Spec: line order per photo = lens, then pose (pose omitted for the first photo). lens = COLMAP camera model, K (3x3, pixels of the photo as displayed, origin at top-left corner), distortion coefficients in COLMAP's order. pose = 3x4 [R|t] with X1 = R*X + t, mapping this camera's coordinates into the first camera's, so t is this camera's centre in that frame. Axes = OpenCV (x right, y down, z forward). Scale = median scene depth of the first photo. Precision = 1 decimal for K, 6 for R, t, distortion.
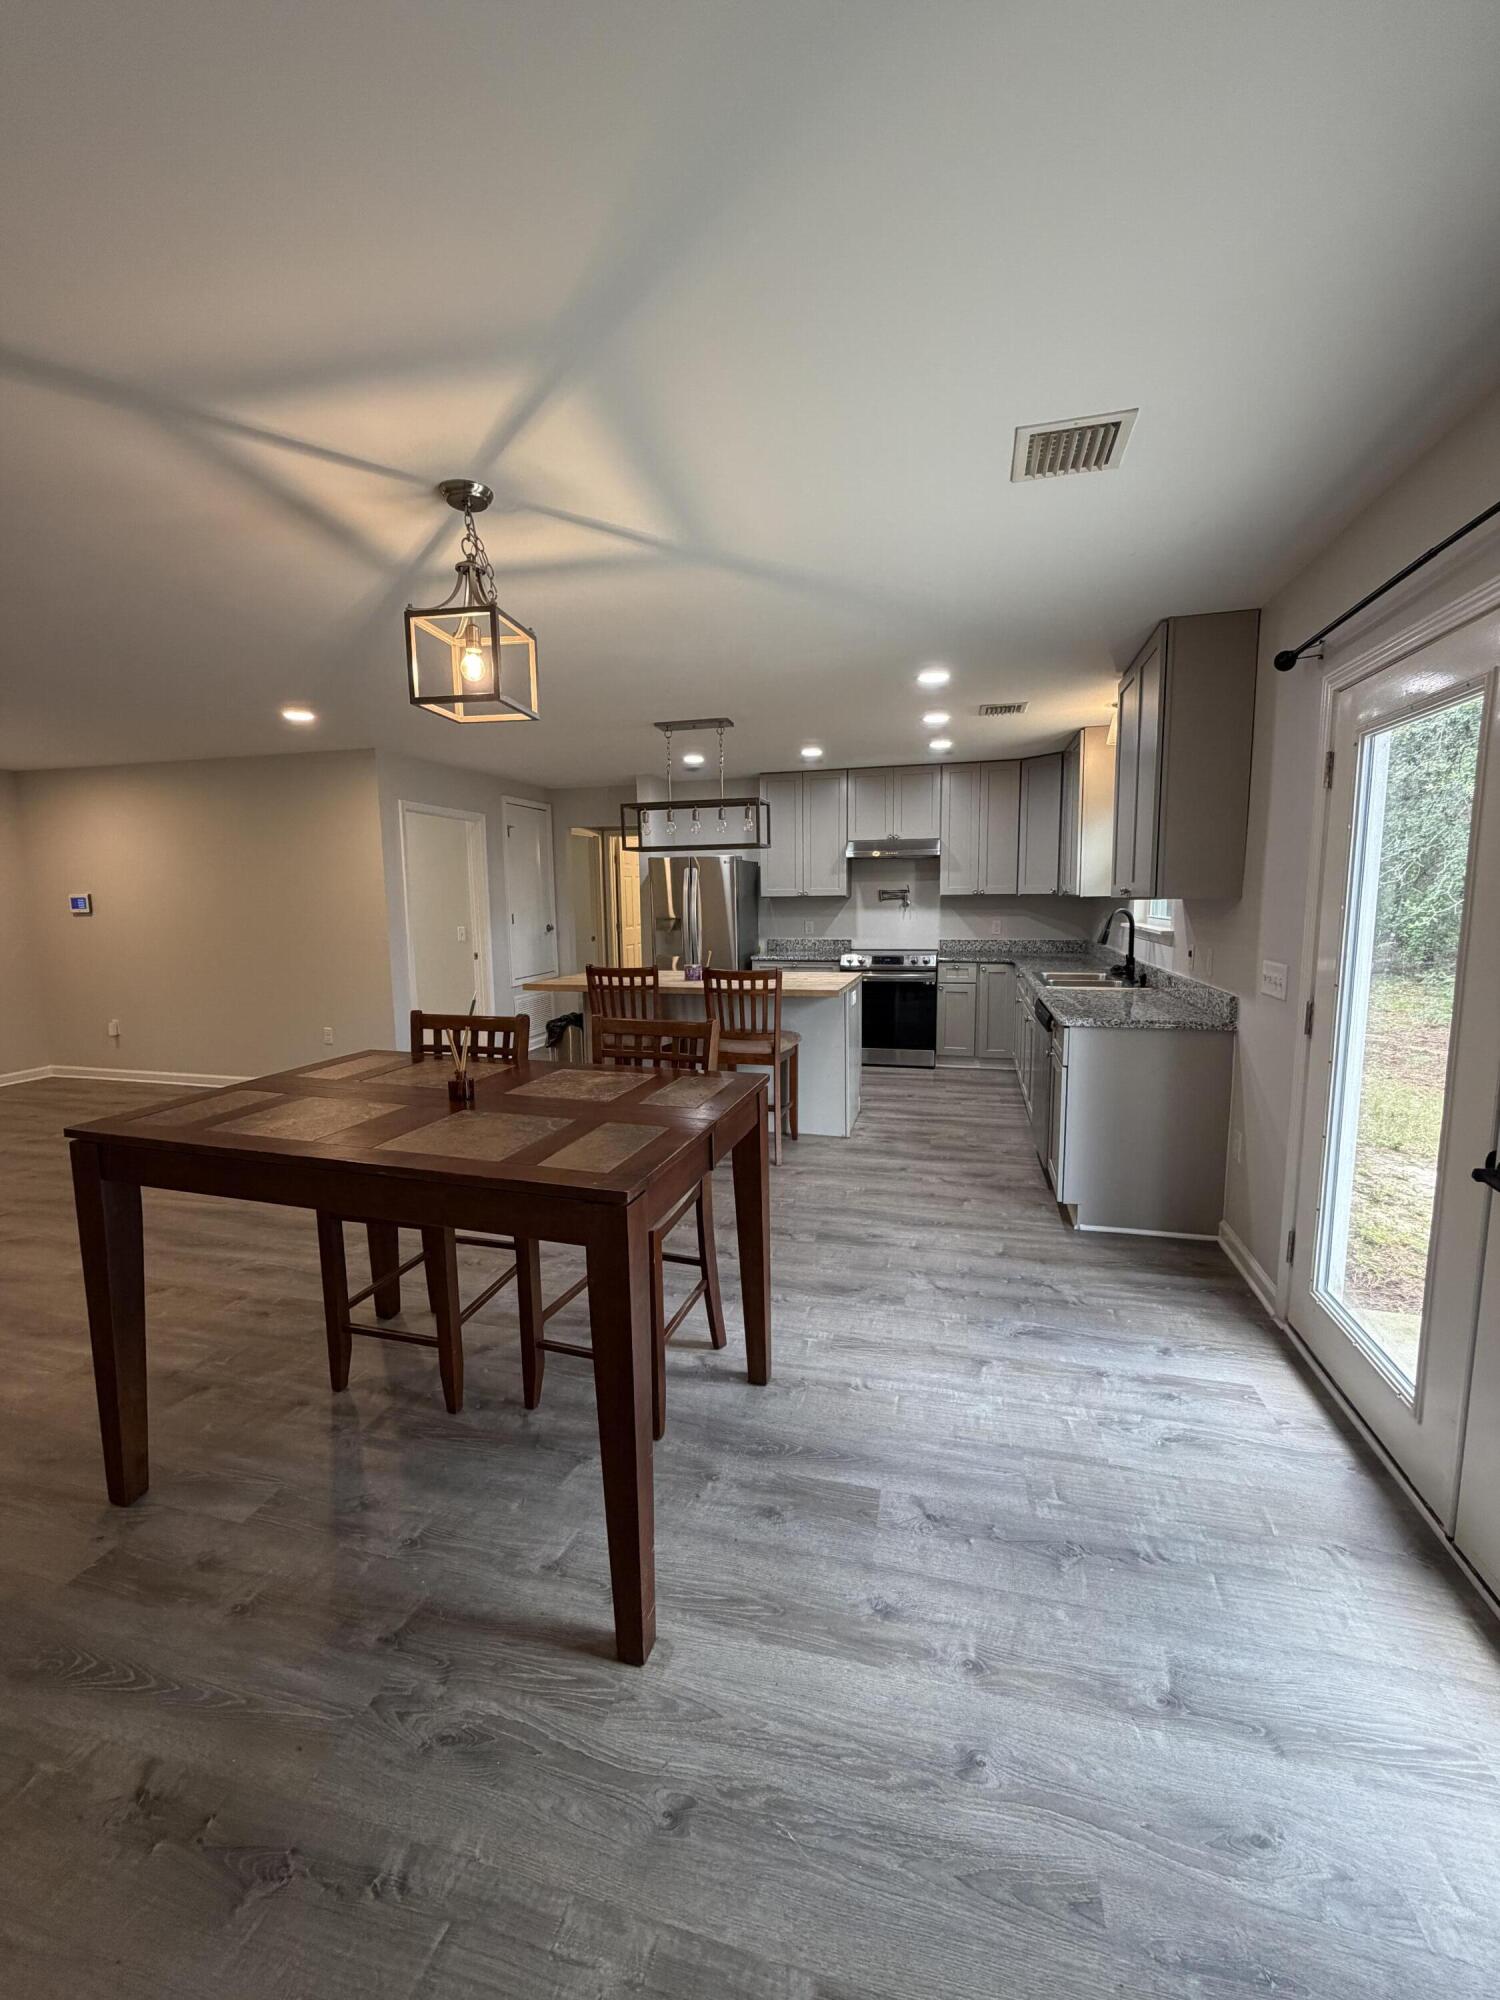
lens RADIAL K [[797.5, 0, 747.8], [0, 797.5, 982.7], [0, 0, 1]] dist [-0.003230, 0.001038]
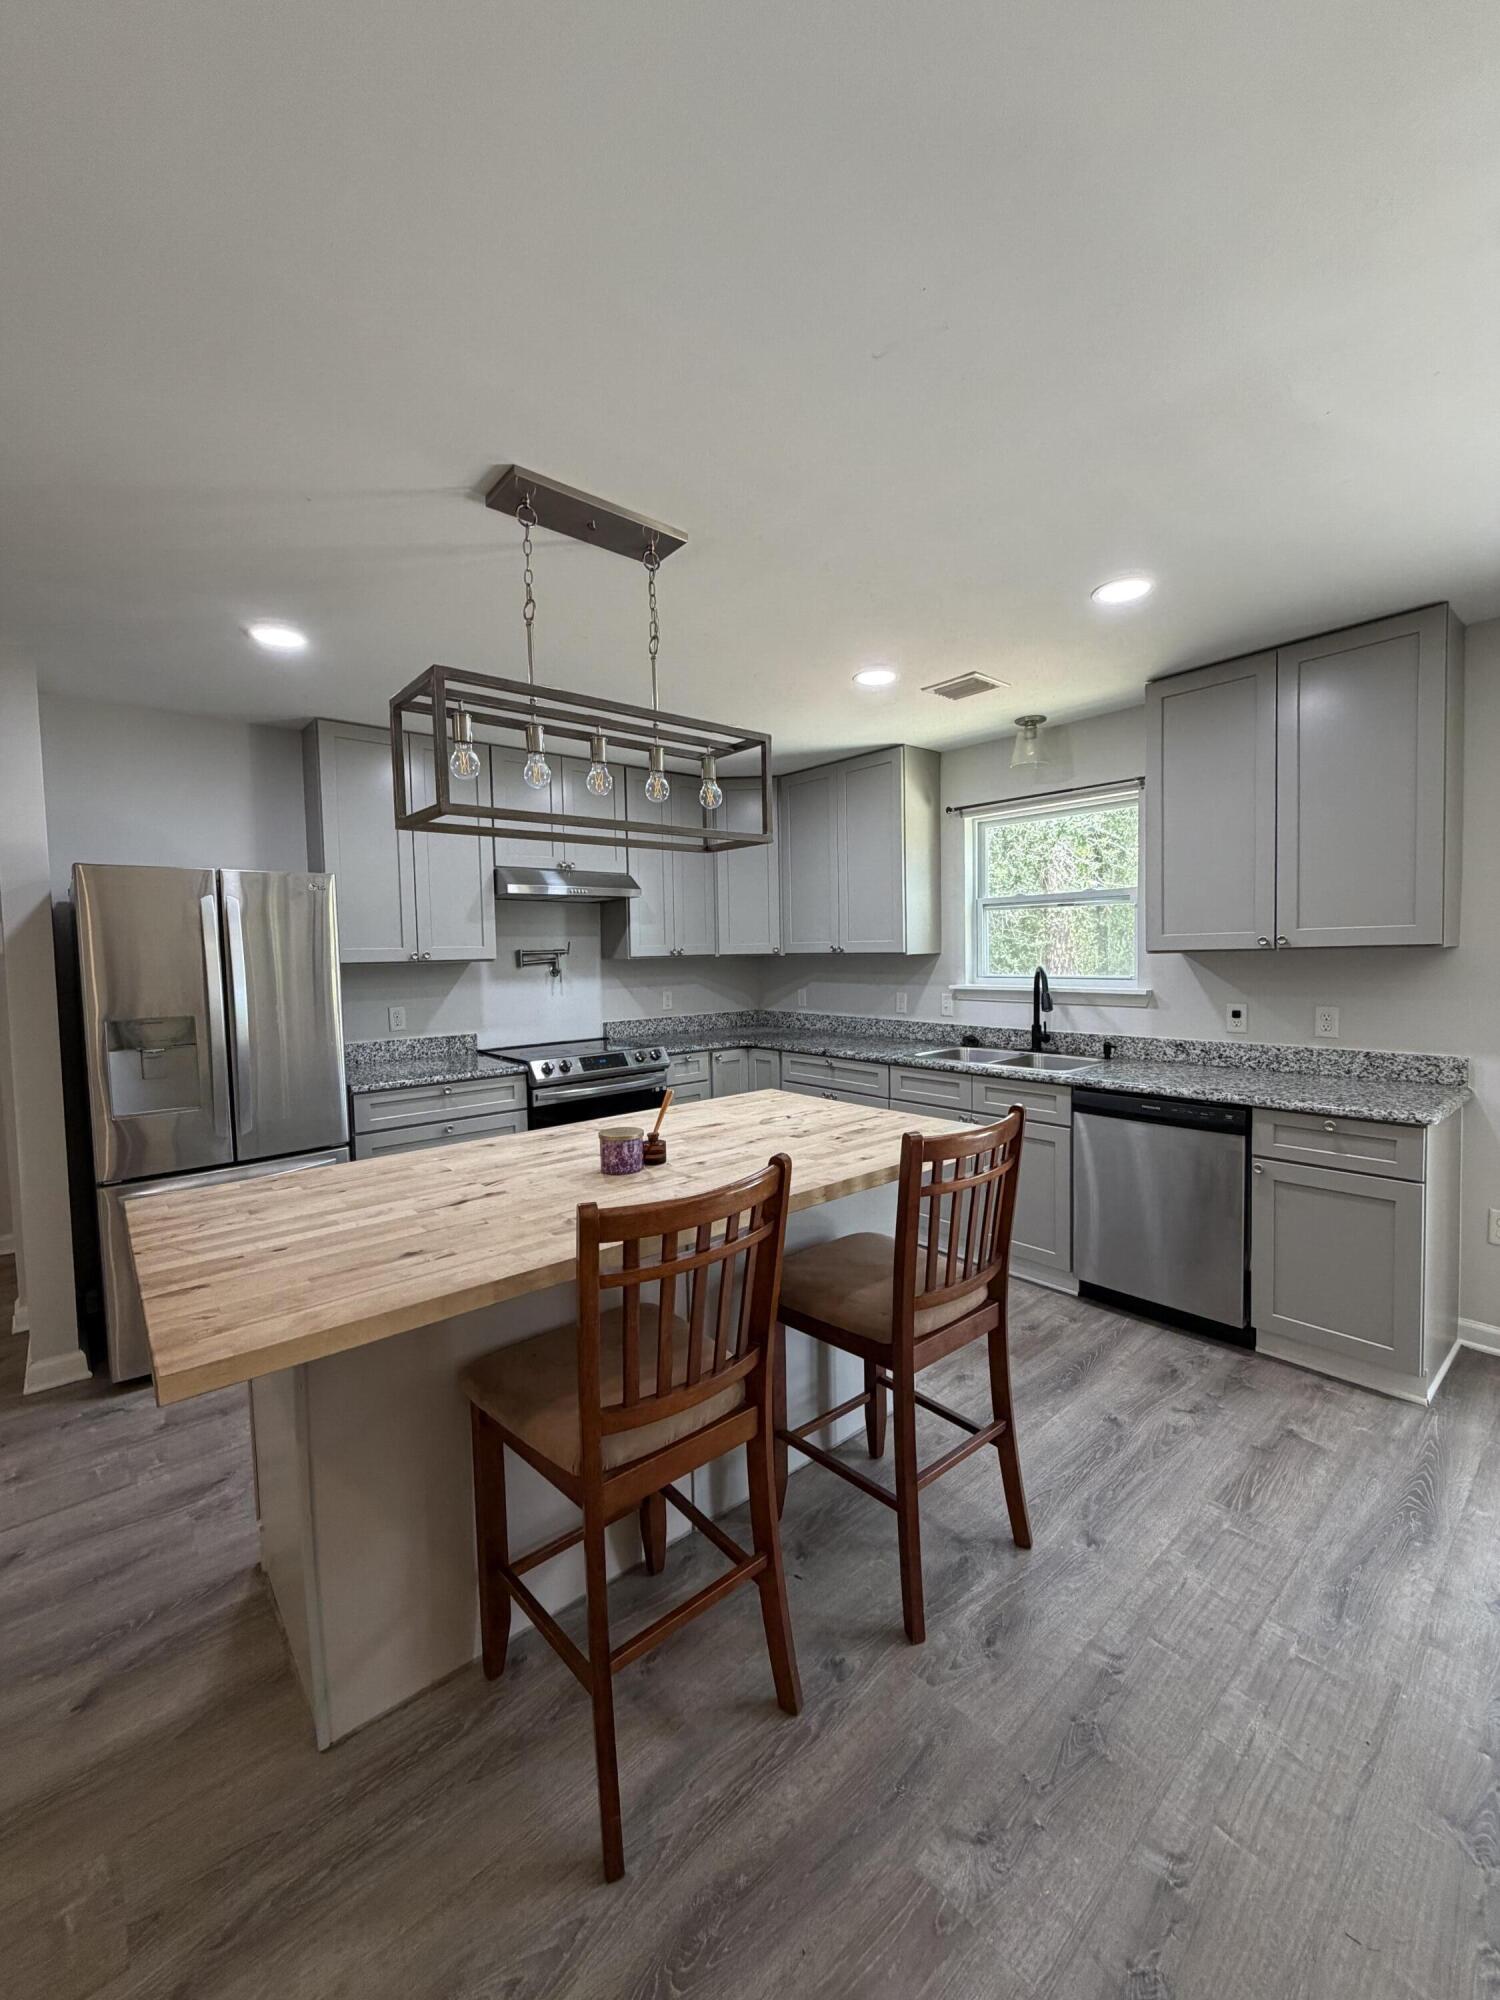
lens RADIAL K [[797.5, 0, 748.9], [0, 797.5, 993.3], [0, 0, 1]] dist [-0.003230, 0.001038]
pose [[0.568174, -0.041502, 0.821861, -0.376051], [0.103462, 0.994405, -0.021311, -0.079083], [-0.816378, 0.097140, 0.569289, 0.783715]]
